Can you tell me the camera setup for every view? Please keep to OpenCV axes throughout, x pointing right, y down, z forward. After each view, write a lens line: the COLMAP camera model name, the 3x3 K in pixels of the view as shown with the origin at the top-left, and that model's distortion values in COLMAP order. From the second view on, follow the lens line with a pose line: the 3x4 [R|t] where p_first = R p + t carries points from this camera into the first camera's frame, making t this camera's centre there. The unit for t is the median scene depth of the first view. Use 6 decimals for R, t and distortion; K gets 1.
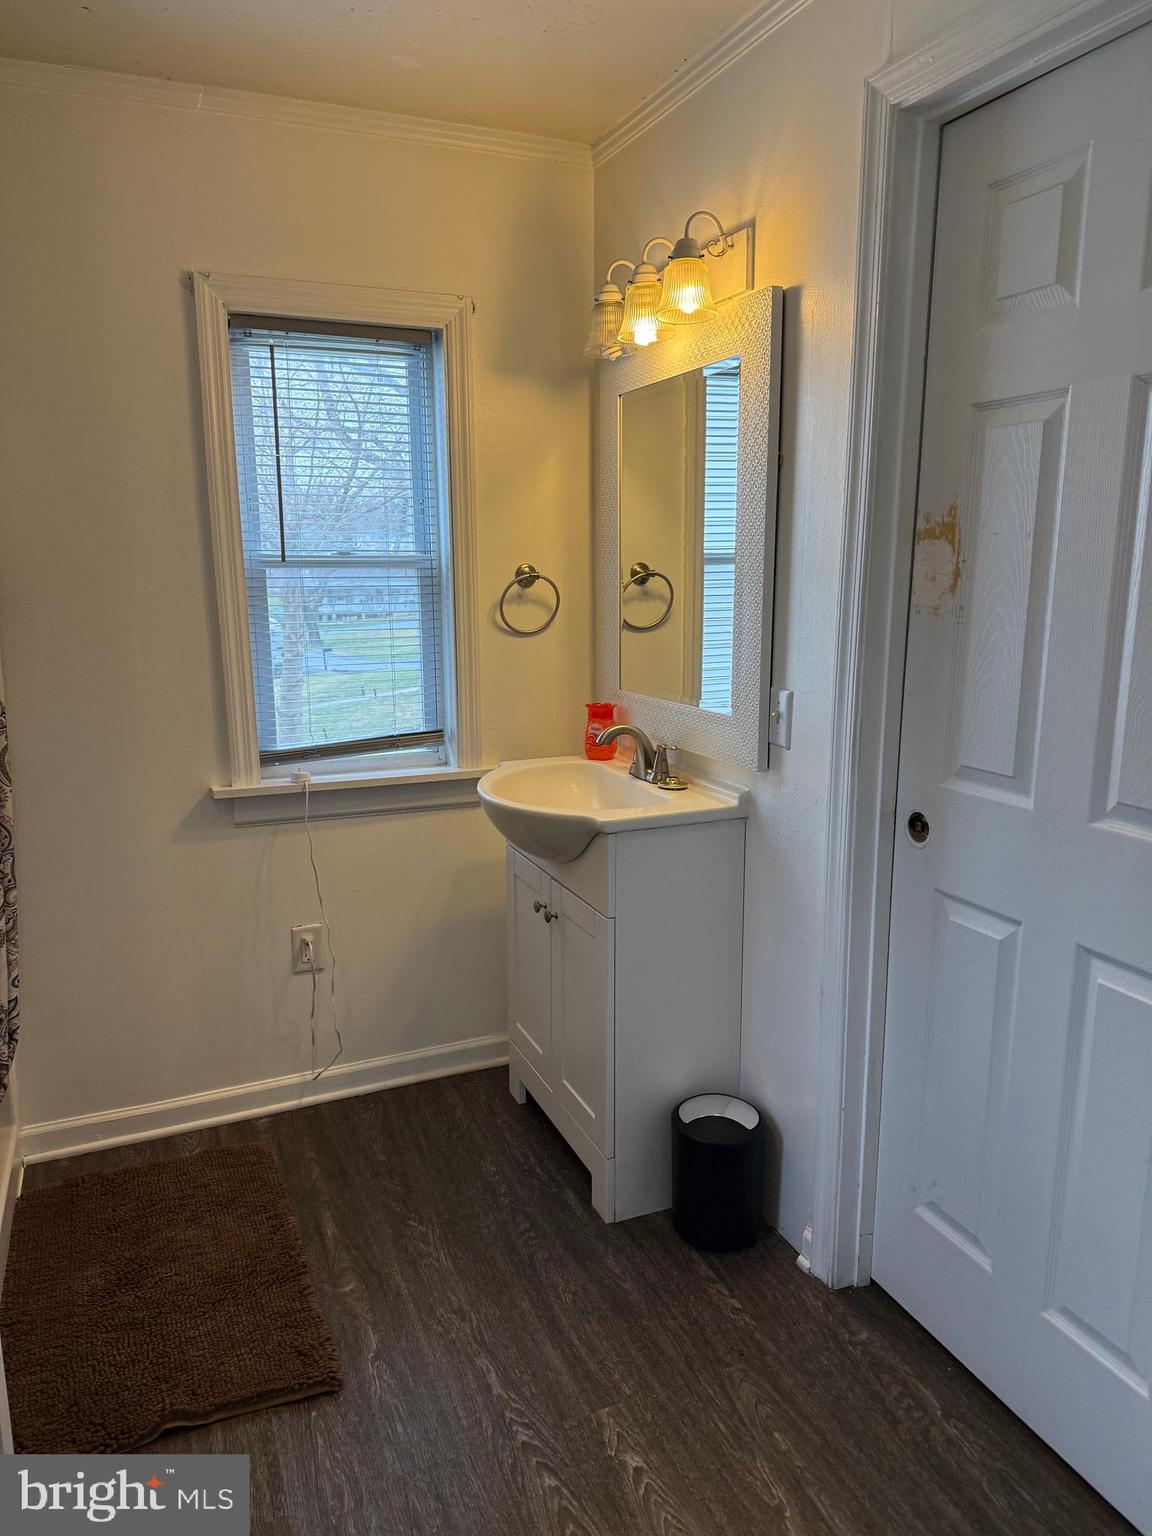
lens RADIAL K [[1062.2, 0, 576.0], [0, 1062.2, 768.0], [0, 0, 1]] dist [0.144665, -0.246978]
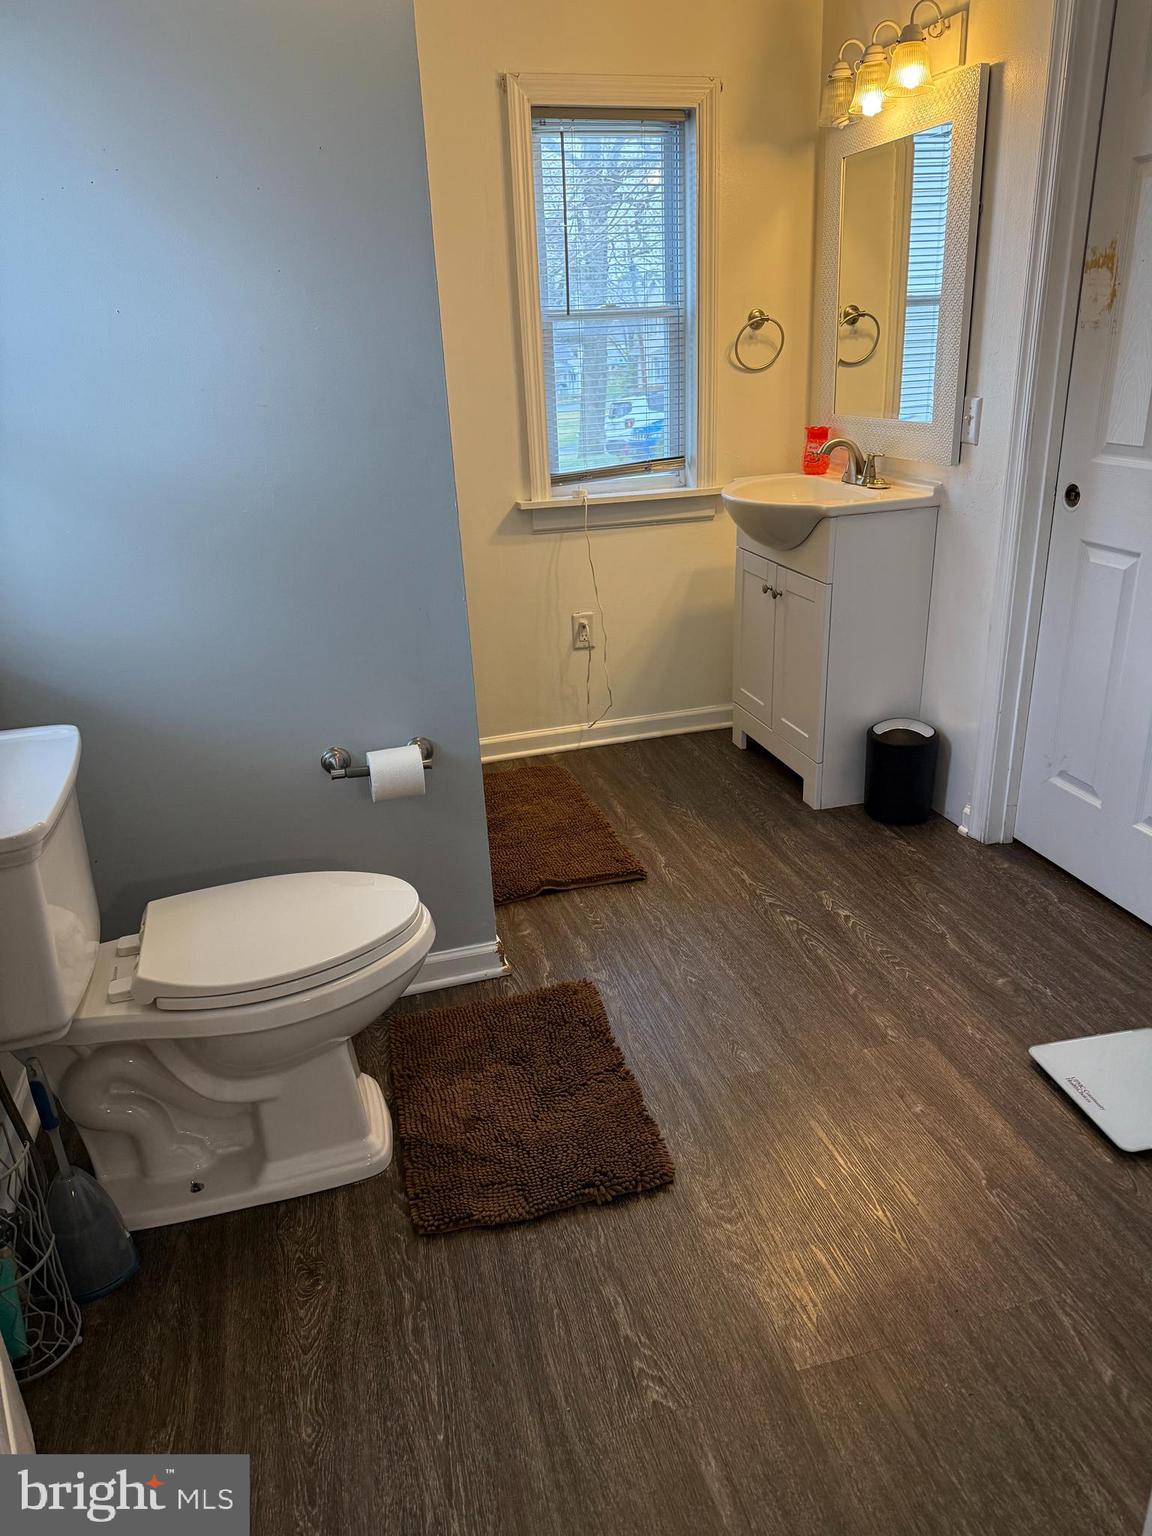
lens RADIAL K [[1094.7, 0, 565.5], [0, 1094.7, 767.2], [0, 0, 1]] dist [0.065879, -0.074818]
pose [[0.988839, 0.013551, -0.148368, -0.082020], [0.014169, 0.982787, 0.184199, 0.101283], [0.148310, -0.184245, 0.971626, -0.416539]]
